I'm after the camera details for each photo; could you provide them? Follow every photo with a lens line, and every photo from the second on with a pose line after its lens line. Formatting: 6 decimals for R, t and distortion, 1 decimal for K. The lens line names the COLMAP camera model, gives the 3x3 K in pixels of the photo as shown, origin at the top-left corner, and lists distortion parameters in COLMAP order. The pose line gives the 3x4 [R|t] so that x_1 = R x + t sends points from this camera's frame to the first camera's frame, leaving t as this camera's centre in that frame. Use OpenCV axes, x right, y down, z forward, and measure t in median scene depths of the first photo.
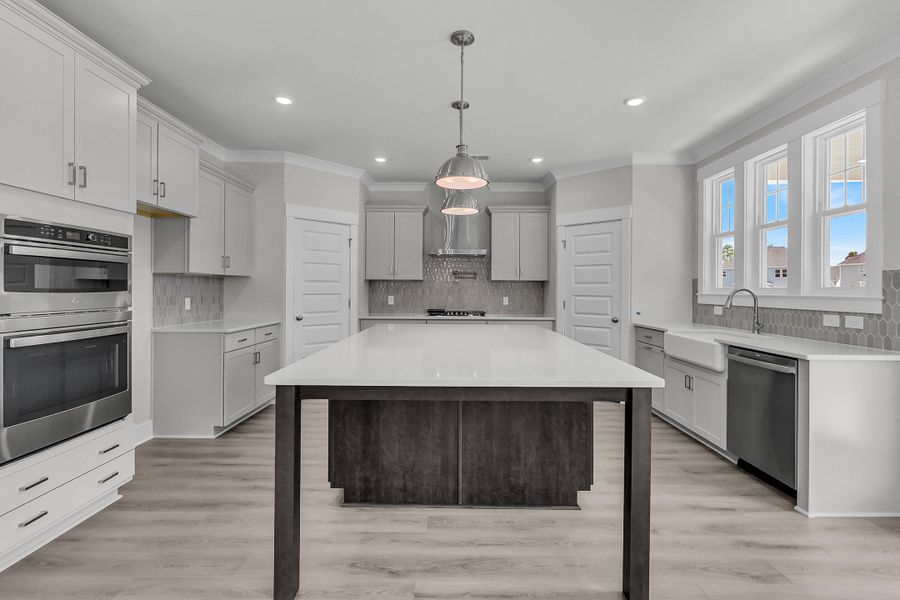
lens RADIAL K [[423.3, 0, 455.2], [0, 423.3, 291.5], [0, 0, 1]] dist [-0.002477, 0.002660]
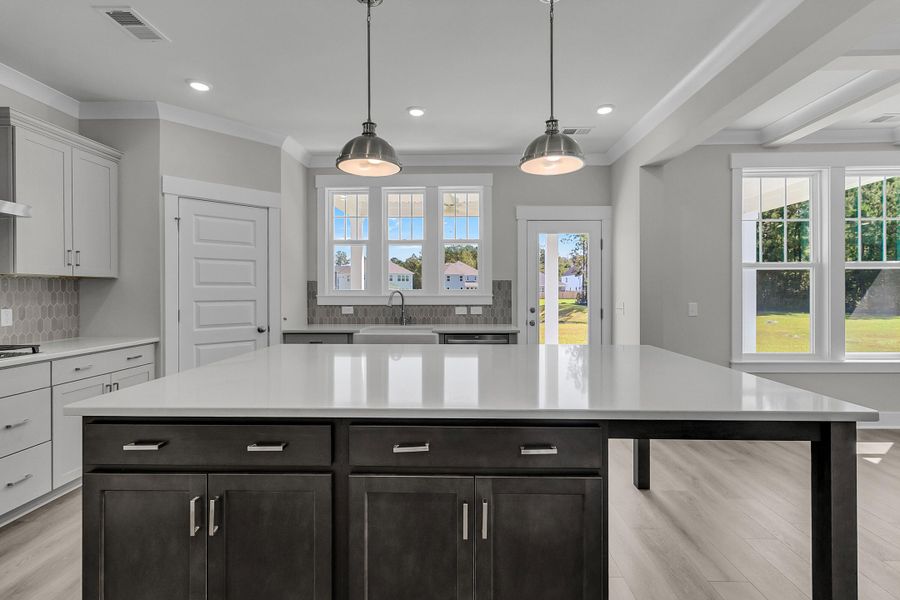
lens RADIAL K [[423.3, 0, 451.8], [0, 423.3, 293.5], [0, 0, 1]] dist [-0.002477, 0.002660]
pose [[0.023725, -0.010985, 0.999658, -0.447017], [0.007150, 0.999916, 0.010819, -0.008317], [-0.999693, 0.006891, 0.023802, 0.640685]]
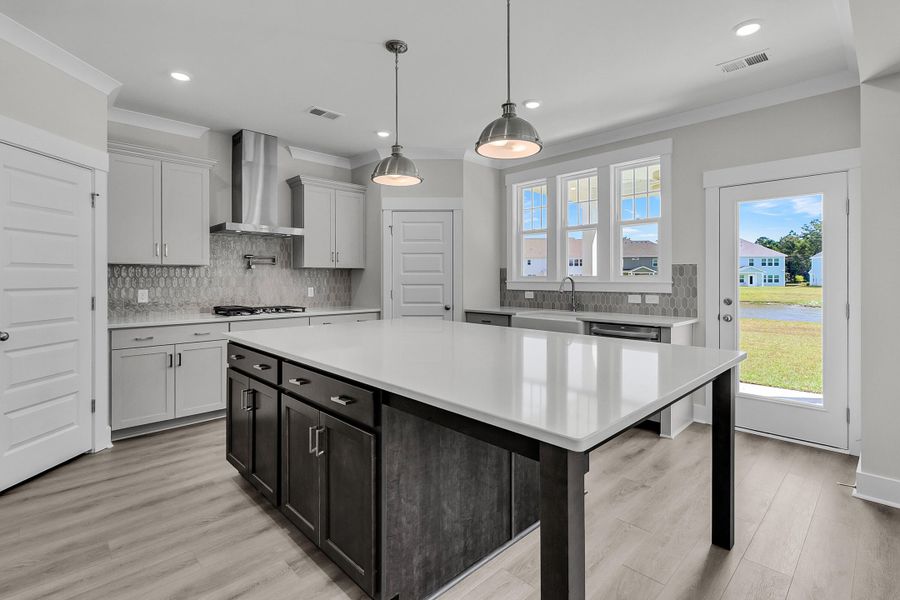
lens RADIAL K [[423.3, 0, 454.2], [0, 423.3, 281.4], [0, 0, 1]] dist [-0.002477, 0.002660]
pose [[0.714363, -0.010290, 0.699700, -0.345836], [0.007771, 0.999947, 0.006772, -0.003064], [-0.699733, 0.000600, 0.714405, 0.262634]]
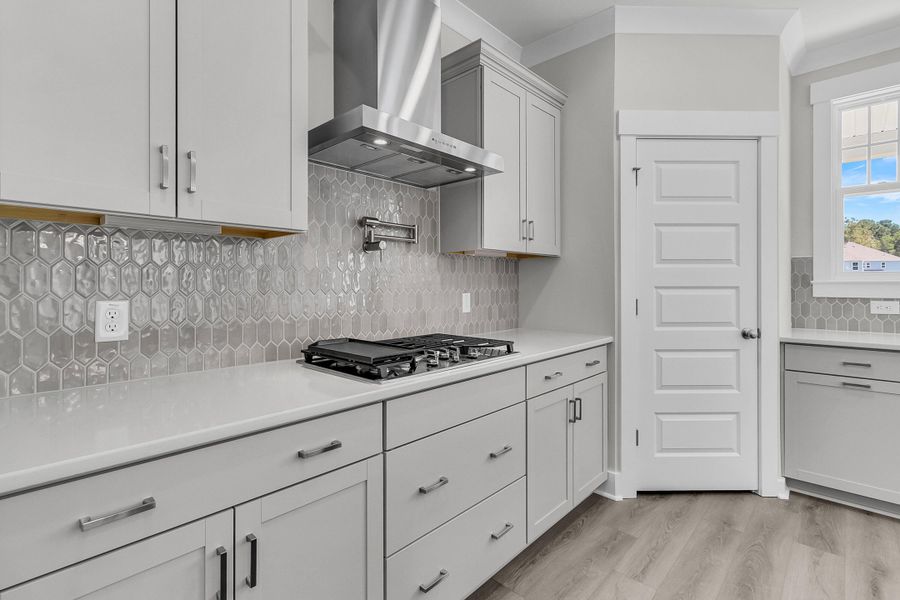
lens RADIAL K [[423.3, 0, 451.1], [0, 423.3, 283.4], [0, 0, 1]] dist [-0.002477, 0.002660]
pose [[0.683705, -0.004594, 0.729744, -0.248947], [0.007256, 0.999974, -0.000503, 0.004464], [-0.729722, 0.005639, 0.683720, 0.952919]]
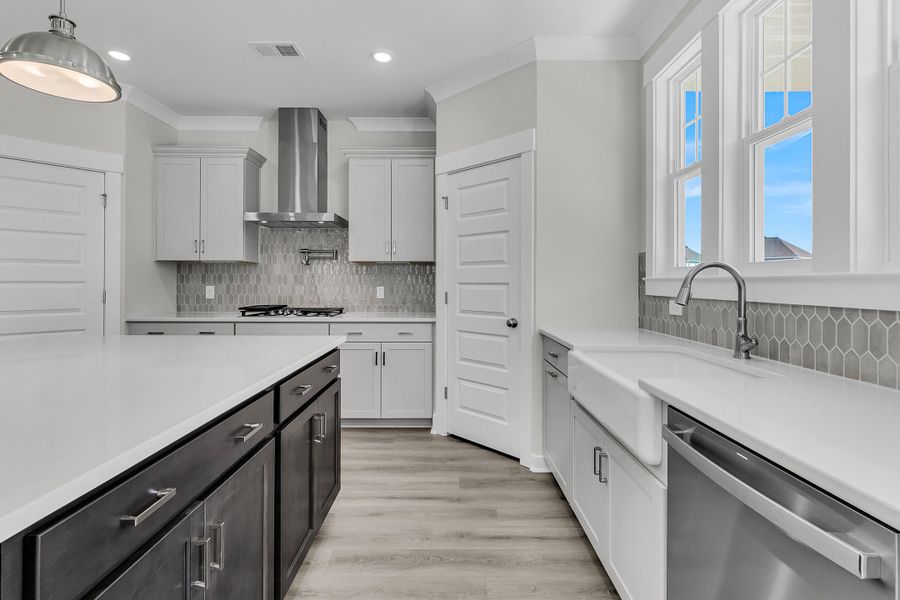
lens RADIAL K [[423.3, 0, 457.9], [0, 423.3, 283.8], [0, 0, 1]] dist [-0.002477, 0.002660]
pose [[0.999873, -0.003705, 0.015499, 0.304056], [0.003728, 0.999992, -0.001515, 0.012624], [-0.015493, 0.001572, 0.999879, 0.419229]]
